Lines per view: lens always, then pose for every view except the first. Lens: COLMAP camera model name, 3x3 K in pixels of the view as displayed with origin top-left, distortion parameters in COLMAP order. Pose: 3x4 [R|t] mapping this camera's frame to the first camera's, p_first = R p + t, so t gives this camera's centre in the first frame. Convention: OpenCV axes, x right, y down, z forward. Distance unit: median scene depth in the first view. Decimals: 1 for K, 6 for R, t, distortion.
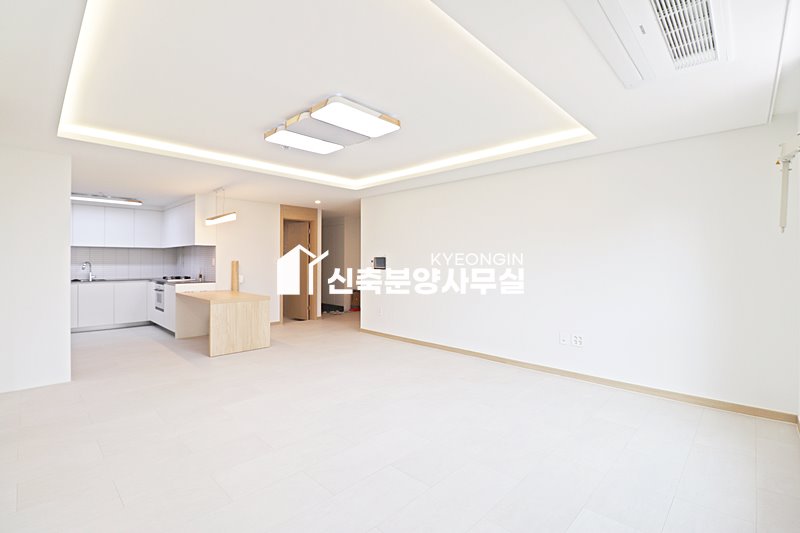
lens RADIAL K [[369.6, 0, 407.3], [0, 369.6, 262.4], [0, 0, 1]] dist [-0.004147, -0.000477]
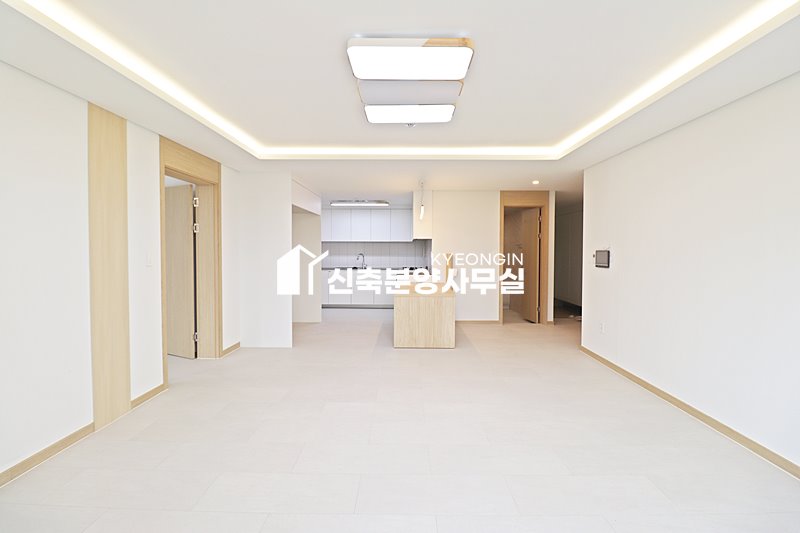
lens RADIAL K [[372.9, 0, 398.9], [0, 372.9, 254.7], [0, 0, 1]] dist [-0.002494, -0.010462]
pose [[0.674603, 0.008708, -0.738130, 0.175783], [-0.004937, 0.999961, 0.007285, -0.007856], [0.738165, -0.001270, 0.674619, 0.227424]]
